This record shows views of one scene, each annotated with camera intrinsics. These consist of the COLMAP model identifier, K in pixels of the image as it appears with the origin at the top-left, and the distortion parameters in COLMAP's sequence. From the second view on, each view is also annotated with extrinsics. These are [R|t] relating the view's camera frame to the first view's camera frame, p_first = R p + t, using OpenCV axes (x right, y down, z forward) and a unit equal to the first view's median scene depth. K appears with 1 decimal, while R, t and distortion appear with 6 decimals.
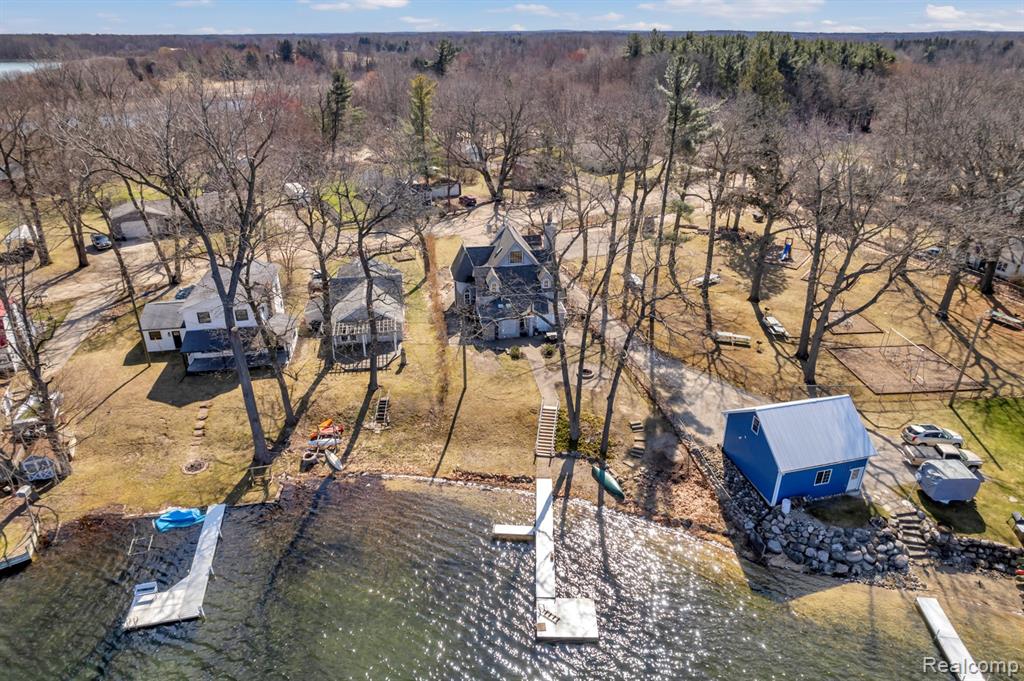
lens RADIAL K [[703.6, 0, 512.0], [0, 703.6, 340.5], [0, 0, 1]] dist [-0.074334, 0.072861]
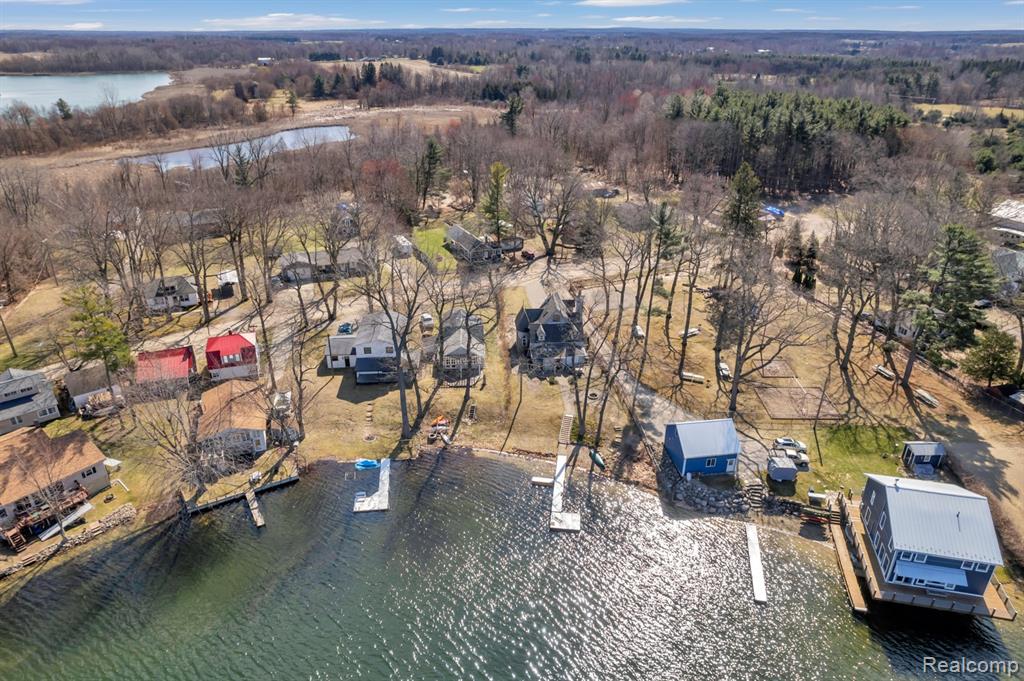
lens RADIAL K [[703.6, 0, 512.0], [0, 703.6, 340.5], [0, 0, 1]] dist [-0.074334, 0.072861]
pose [[0.995851, 0.048369, -0.077085, 0.038339], [-0.048003, 0.998825, 0.006604, -0.094819], [0.077314, -0.002876, 0.997003, -0.737700]]
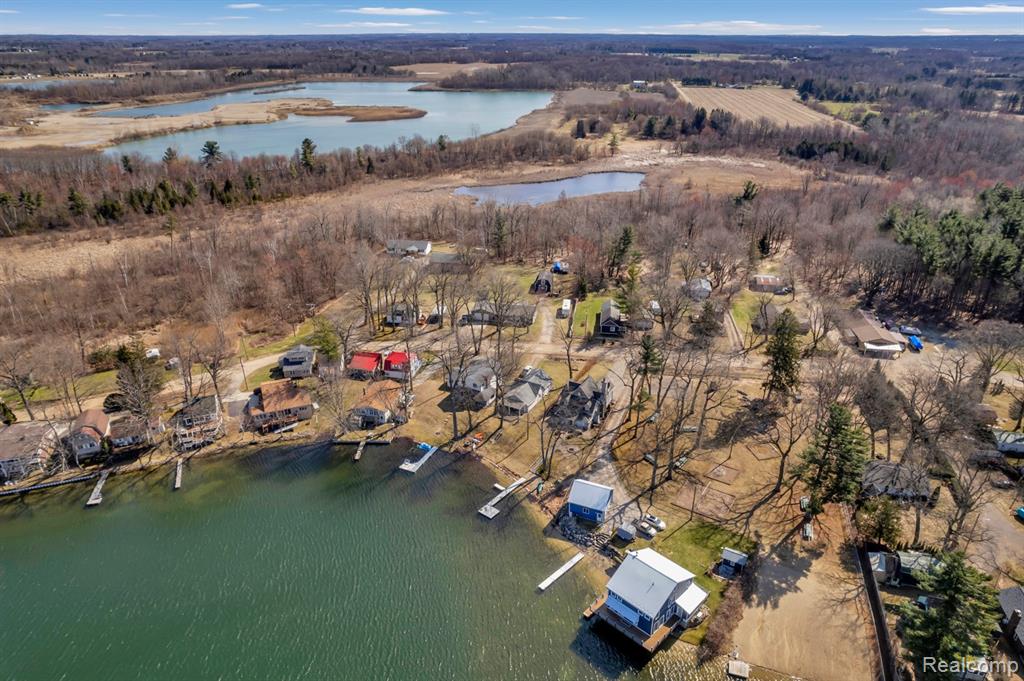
lens RADIAL K [[703.6, 0, 512.0], [0, 703.6, 340.5], [0, 0, 1]] dist [-0.074334, 0.072861]
pose [[0.795376, 0.275061, -0.540109, 1.318134], [-0.263906, 0.959357, 0.099938, -0.586363], [0.545646, 0.063050, 0.835640, -1.400862]]
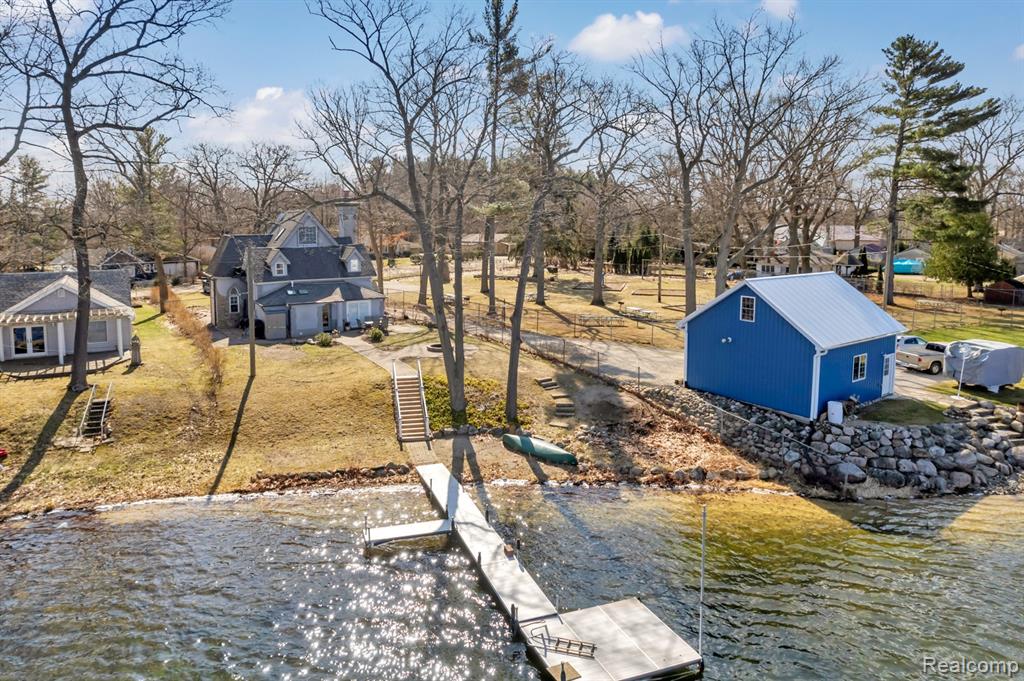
lens RADIAL K [[724.0, 0, 510.8], [0, 724.0, 238.3], [0, 0, 1]] dist [-0.068330, 0.055385]
pose [[0.932753, -0.030133, 0.359256, -0.083035], [0.161341, 0.926032, -0.341225, 0.215601], [-0.322400, 0.376241, 0.868620, 0.388094]]
